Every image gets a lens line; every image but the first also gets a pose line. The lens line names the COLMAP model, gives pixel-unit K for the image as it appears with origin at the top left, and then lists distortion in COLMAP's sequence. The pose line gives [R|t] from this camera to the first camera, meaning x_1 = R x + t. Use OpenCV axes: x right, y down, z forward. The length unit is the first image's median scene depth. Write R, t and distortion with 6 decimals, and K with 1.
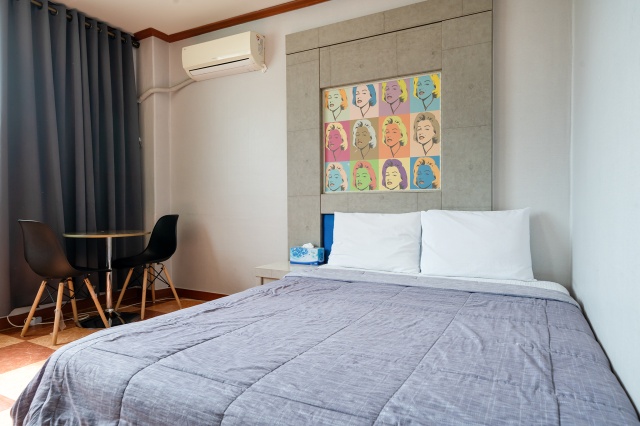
lens RADIAL K [[401.7, 0, 320.0], [0, 401.7, 213.0], [0, 0, 1]] dist [0.018150, 0.000722]
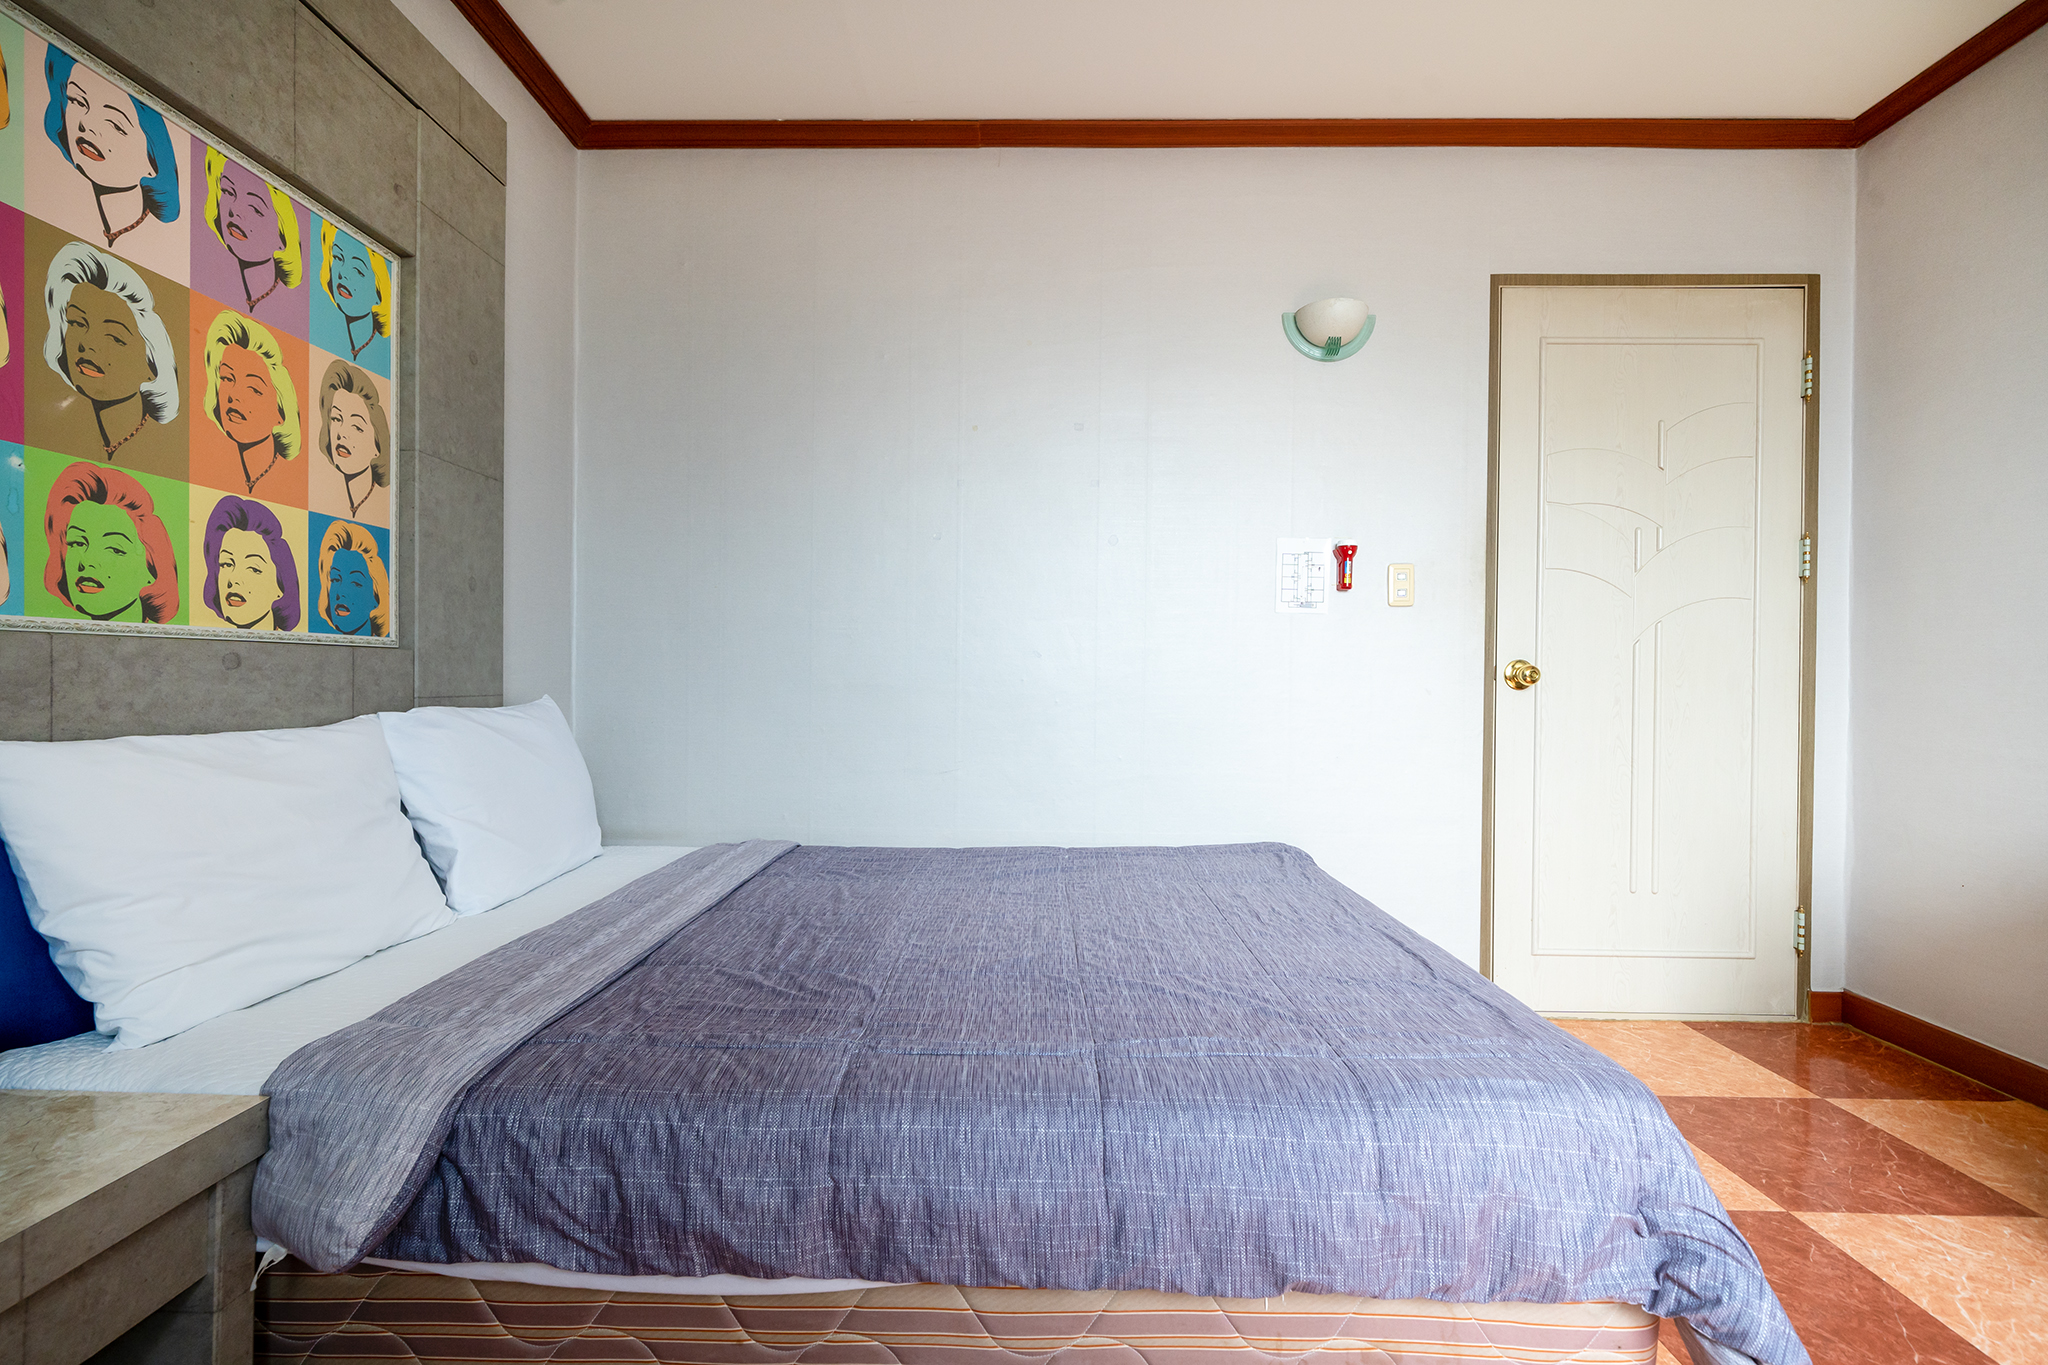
lens RADIAL K [[898.2, 0, 1024.0], [0, 898.2, 682.5], [0, 0, 1]] dist [0.002477, 0.000757]
pose [[-0.455461, -0.003580, 0.890248, -0.499162], [0.011996, 0.999876, 0.010158, -0.026387], [-0.890175, 0.015306, -0.455362, 0.836183]]
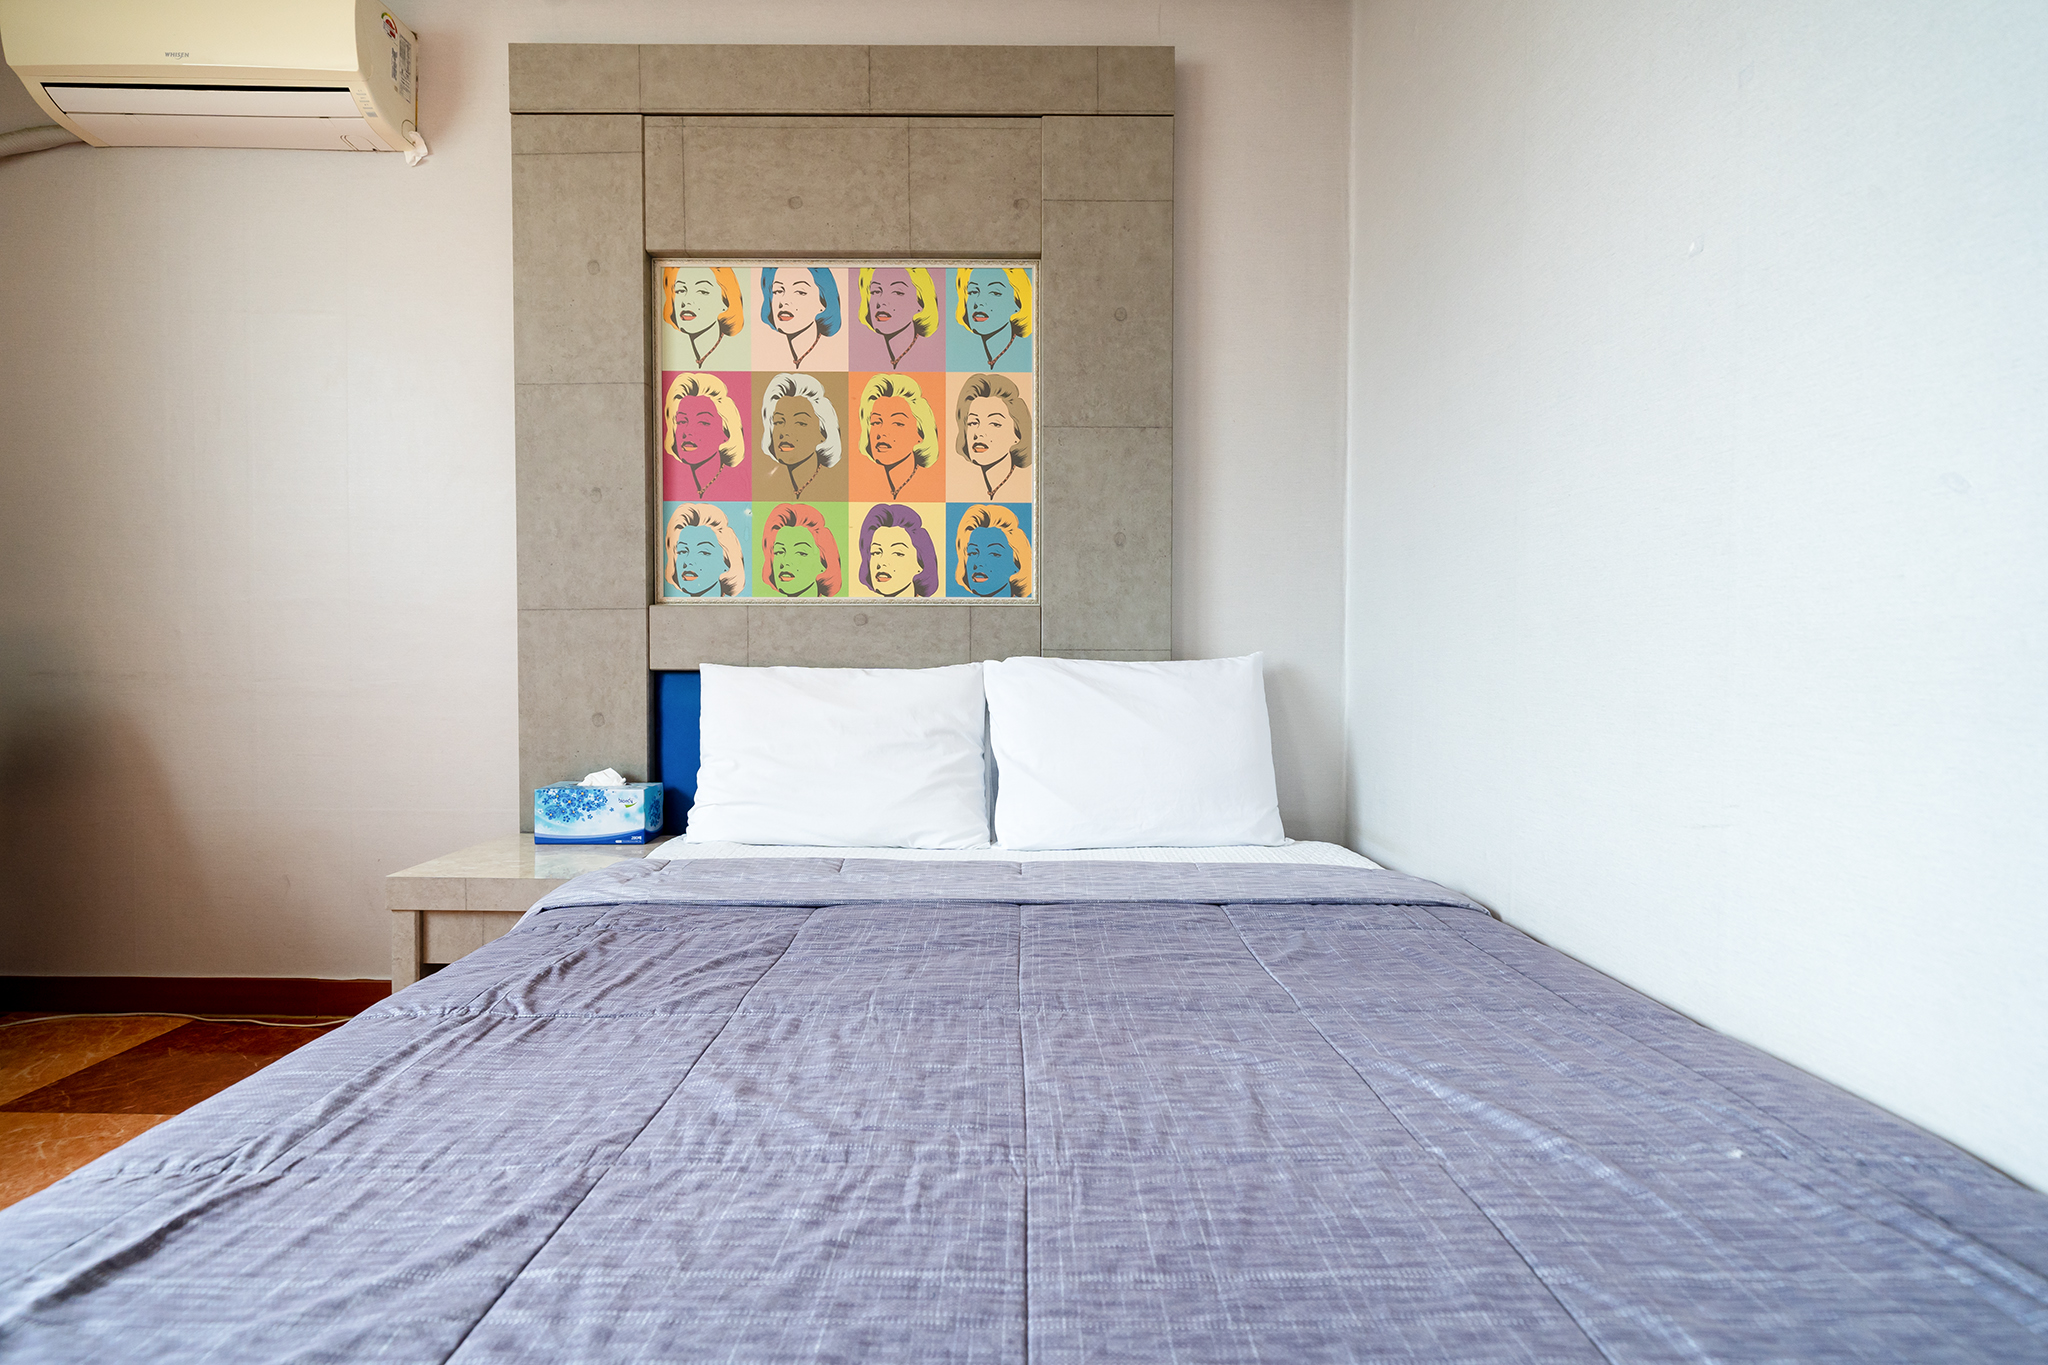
lens RADIAL K [[898.2, 0, 1024.0], [0, 898.2, 682.5], [0, 0, 1]] dist [0.002477, 0.000757]
pose [[0.883730, -0.002489, 0.467991, -0.070154], [0.001650, 0.999996, 0.002203, 0.011032], [-0.467994, -0.001174, 0.883731, 0.296056]]
